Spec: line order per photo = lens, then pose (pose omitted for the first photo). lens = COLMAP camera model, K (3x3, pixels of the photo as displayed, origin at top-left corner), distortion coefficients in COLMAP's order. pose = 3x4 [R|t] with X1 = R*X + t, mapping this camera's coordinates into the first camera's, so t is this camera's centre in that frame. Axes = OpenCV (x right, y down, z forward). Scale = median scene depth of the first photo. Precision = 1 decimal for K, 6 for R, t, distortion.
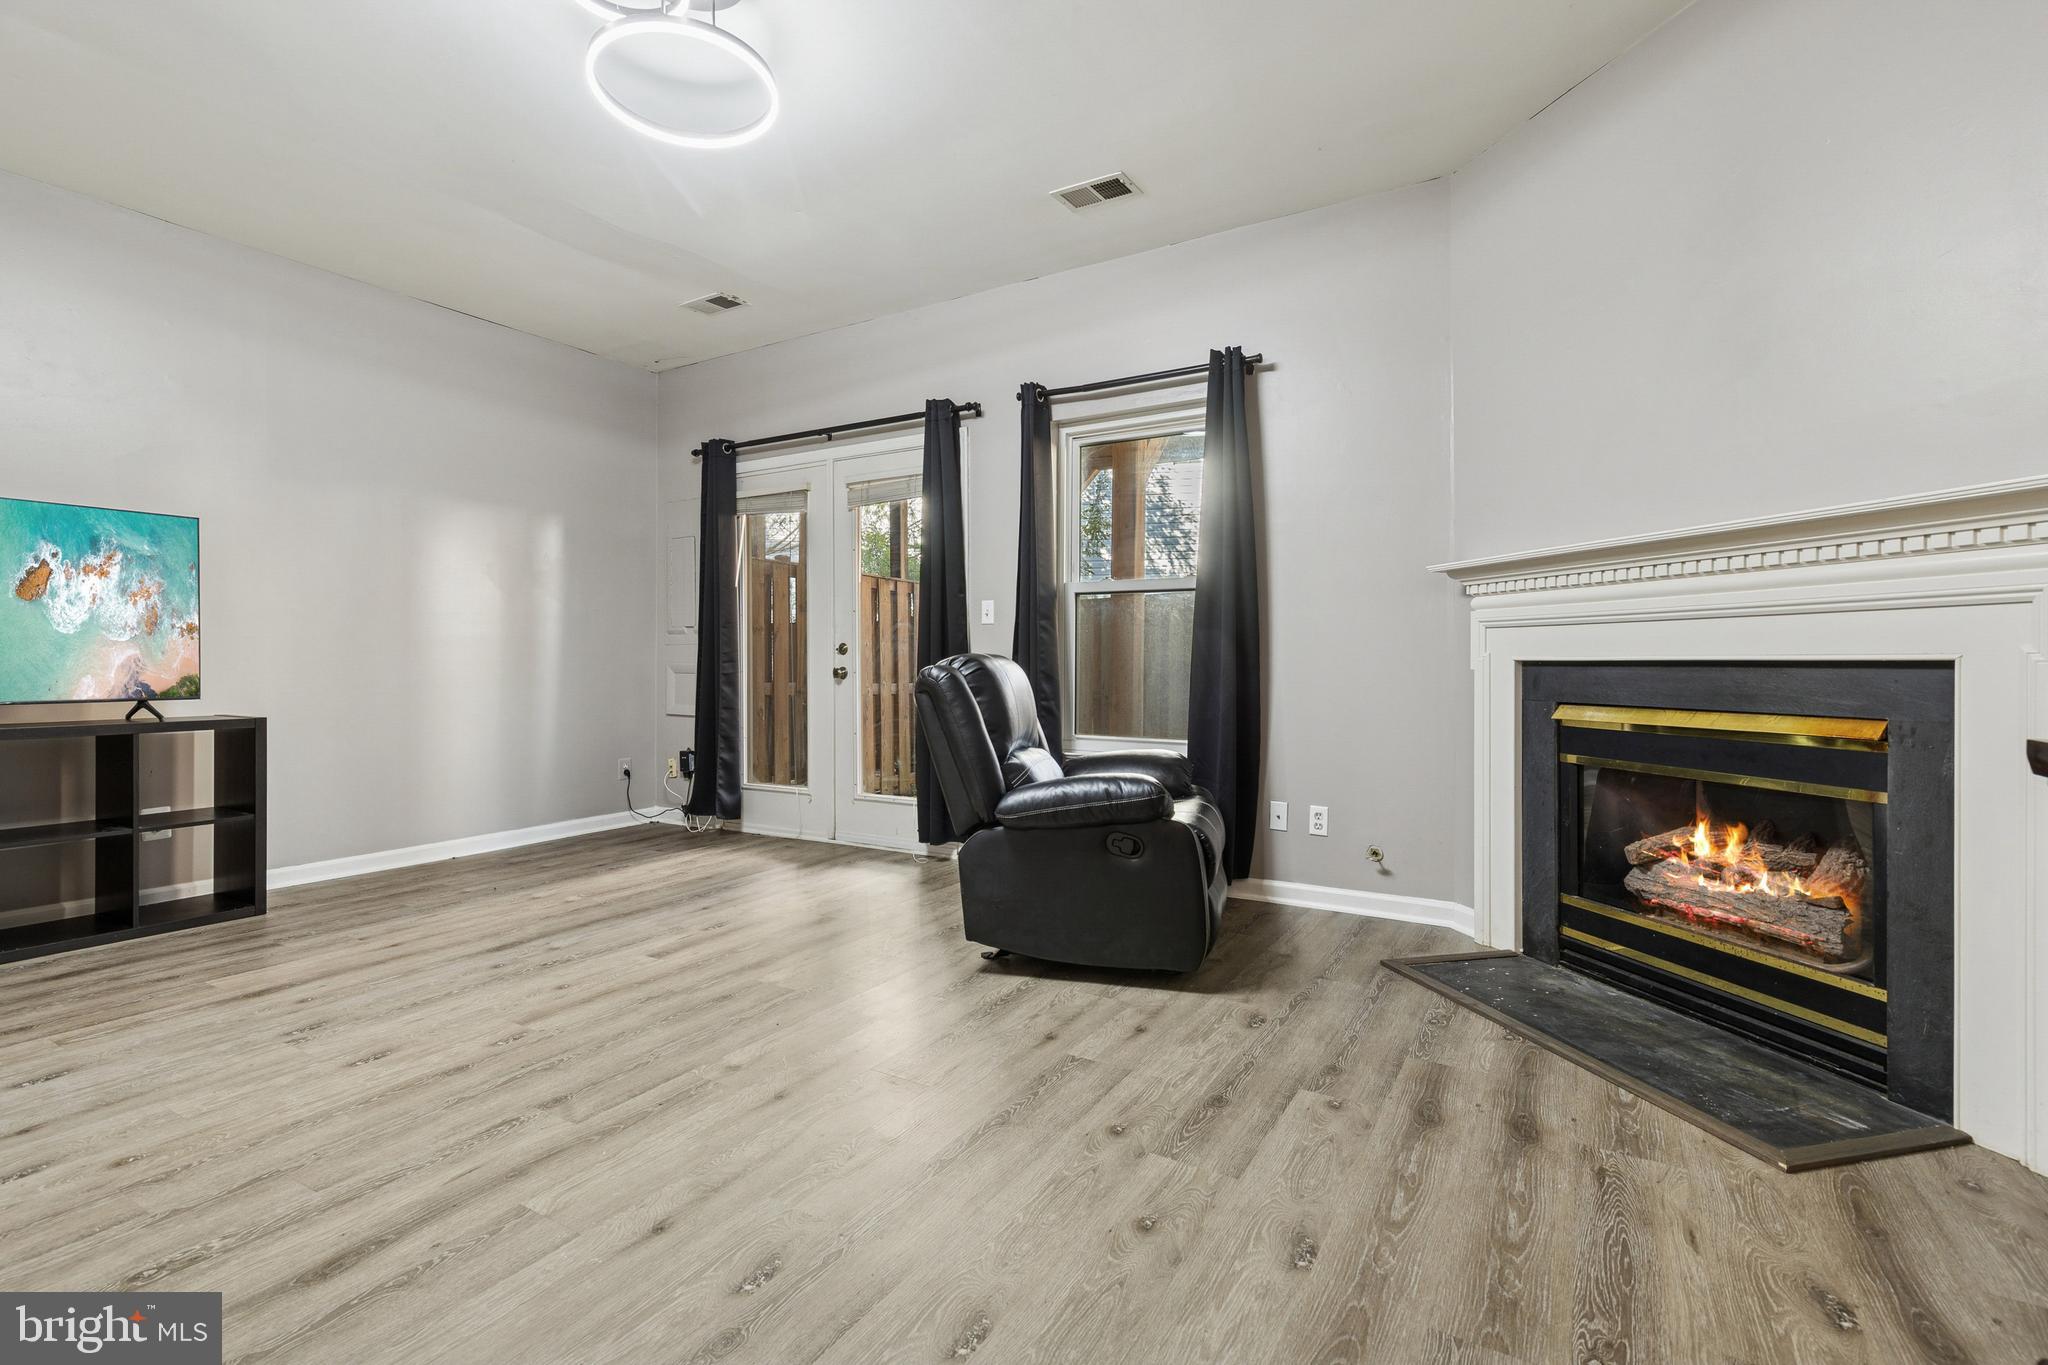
lens RADIAL K [[939.4, 0, 1020.3], [0, 939.4, 664.4], [0, 0, 1]] dist [0.009266, -0.001168]
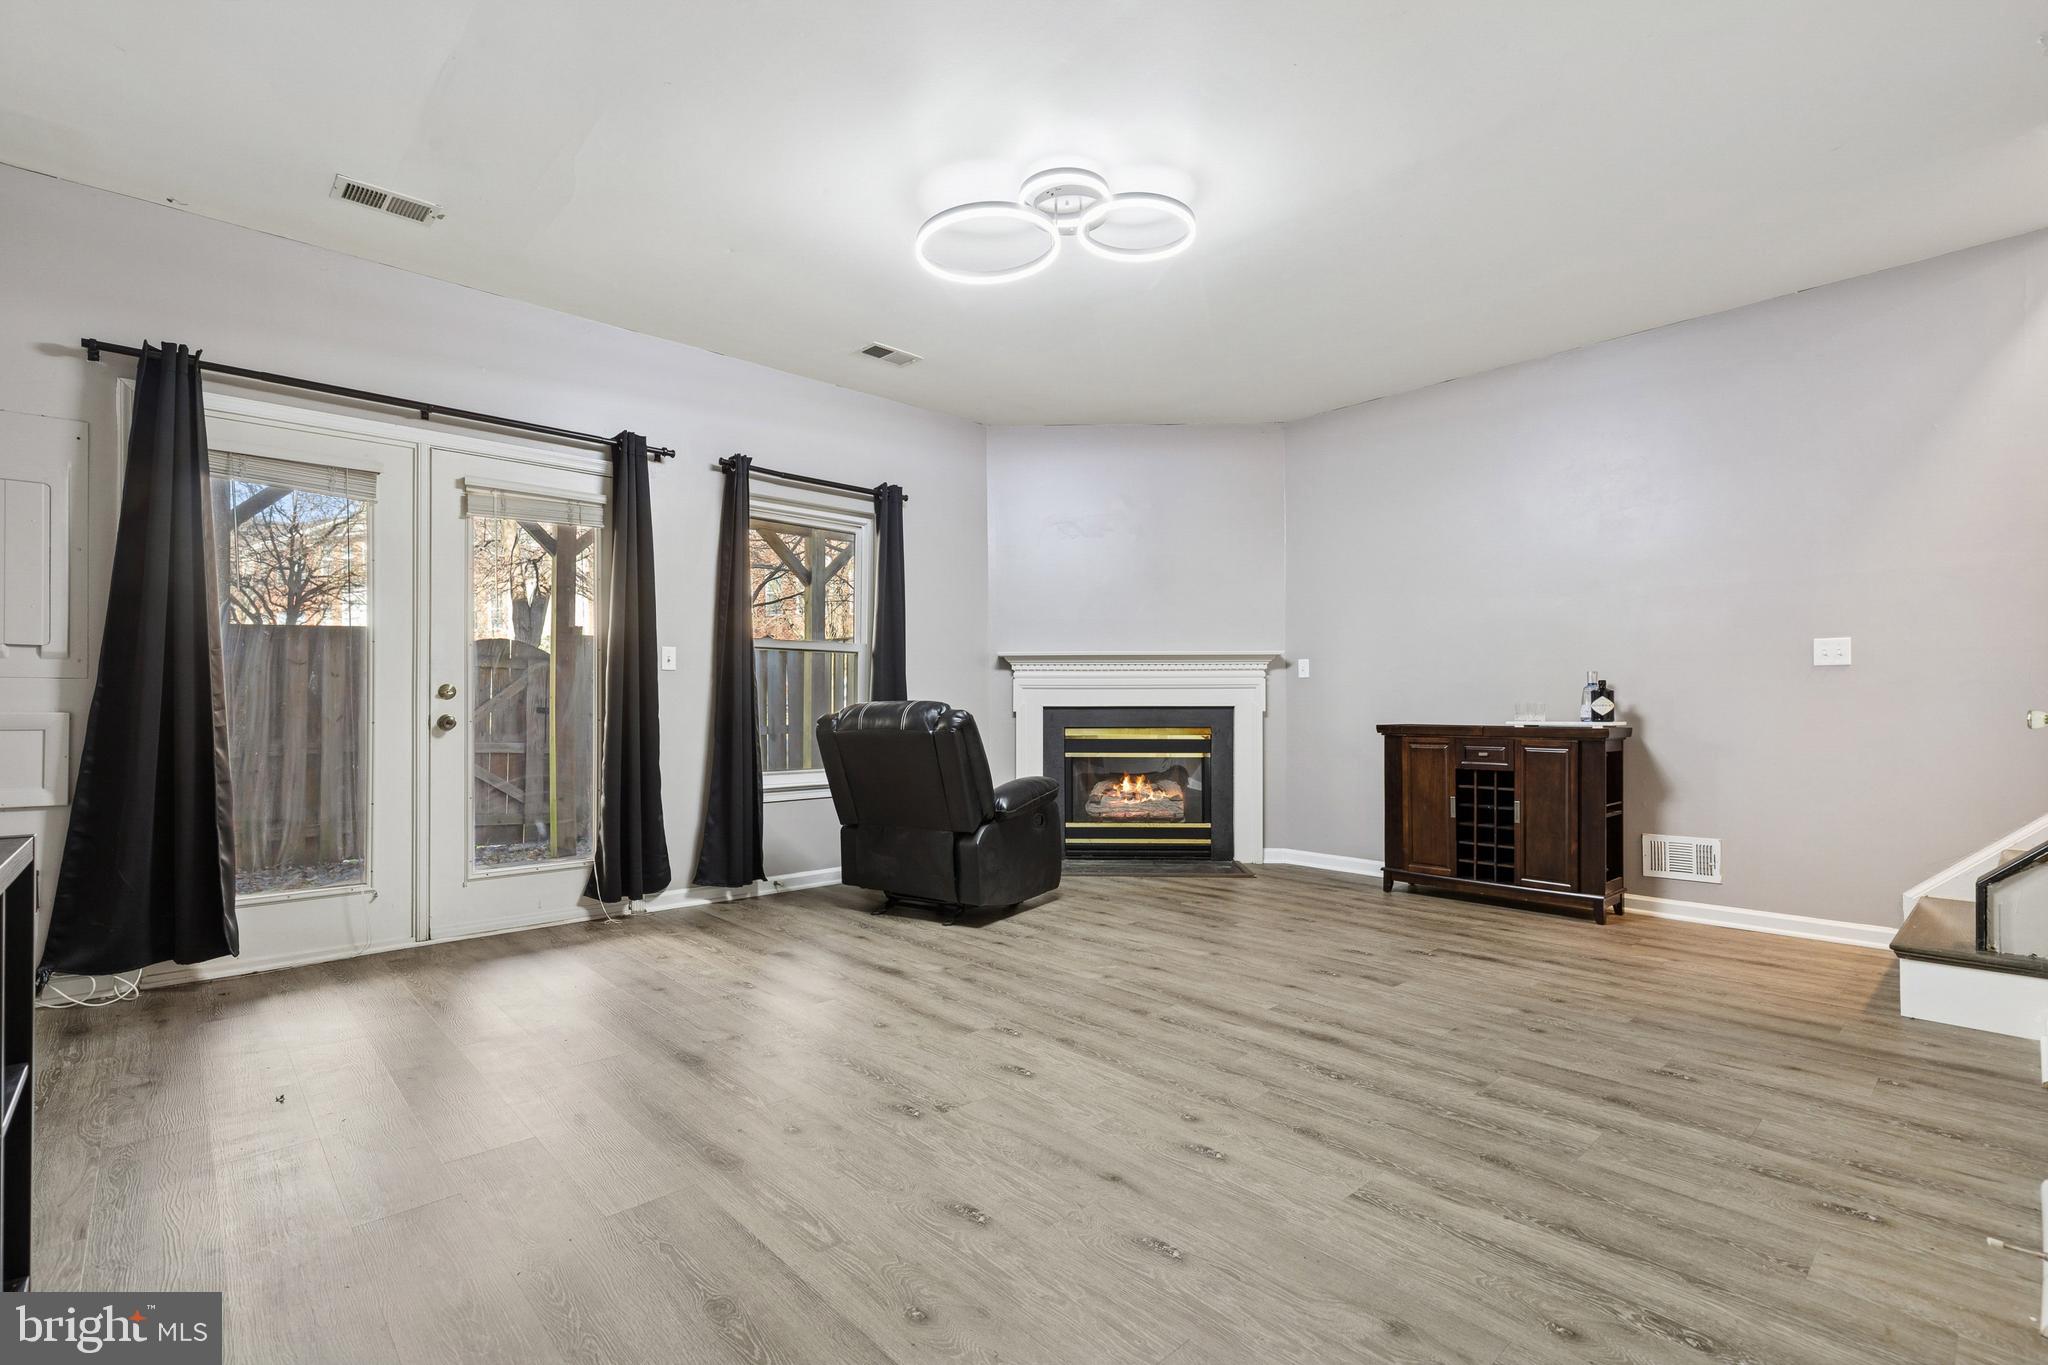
lens RADIAL K [[927.5, 0, 1020.3], [0, 927.5, 691.2], [0, 0, 1]] dist [0.009134, -0.000193]
pose [[0.274572, 0.017578, 0.961406, -1.346345], [0.003858, 0.999805, -0.019382, 0.001455], [-0.961559, 0.009031, 0.274451, 0.549682]]
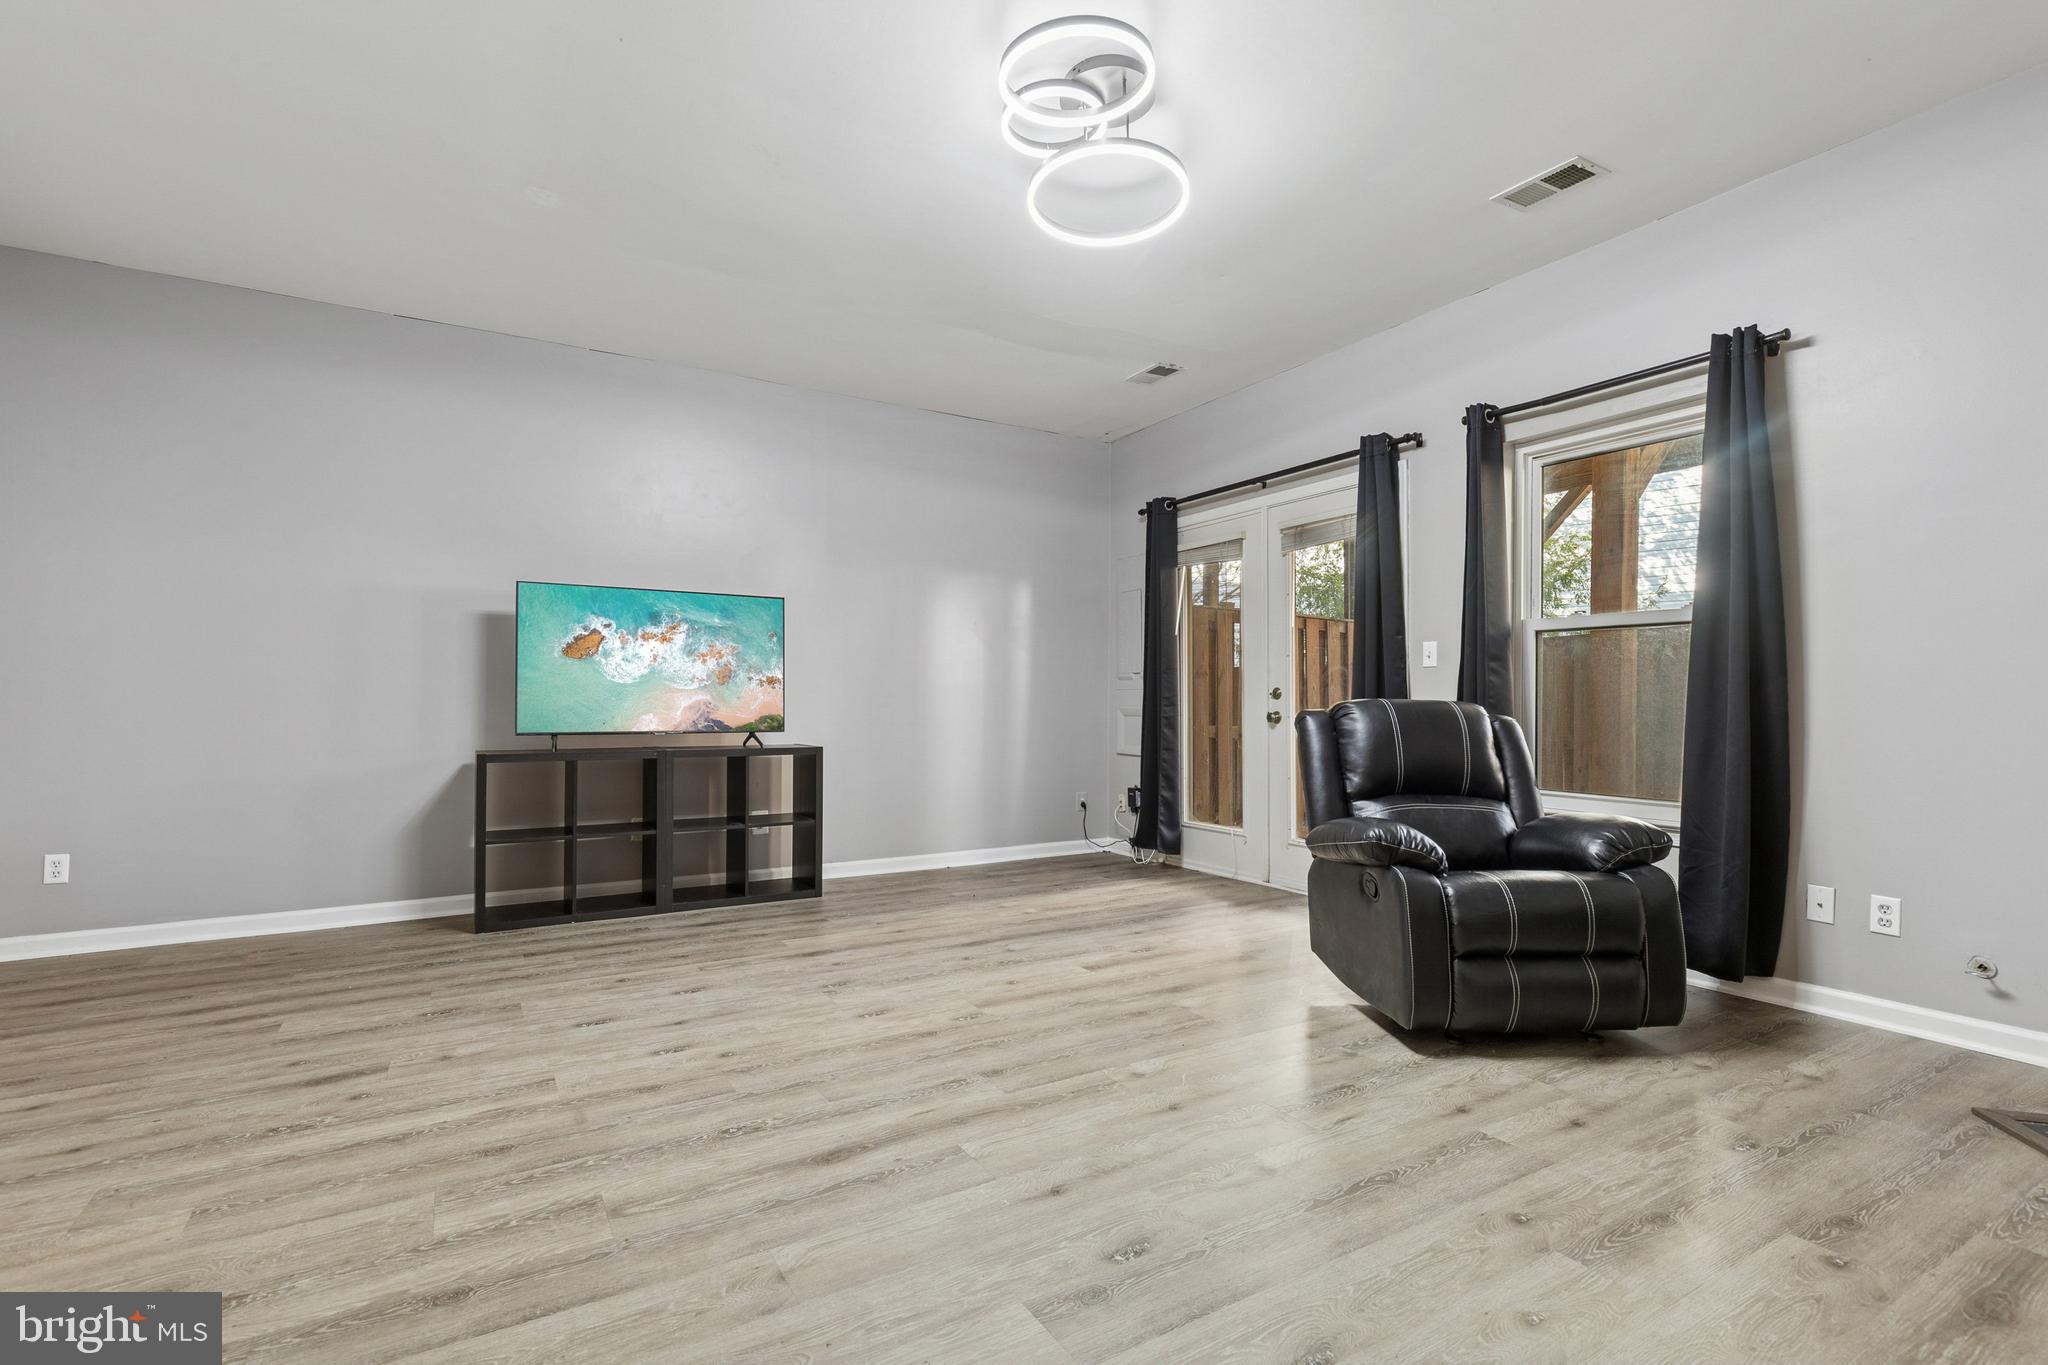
lens RADIAL K [[941.8, 0, 1020.0], [0, 941.8, 699.1], [0, 0, 1]] dist [0.011589, -0.000923]
pose [[0.883335, 0.001890, -0.468739, 0.068776], [-0.006161, 0.999952, -0.007578, -0.001724], [0.468702, 0.009582, 0.883304, -0.033836]]
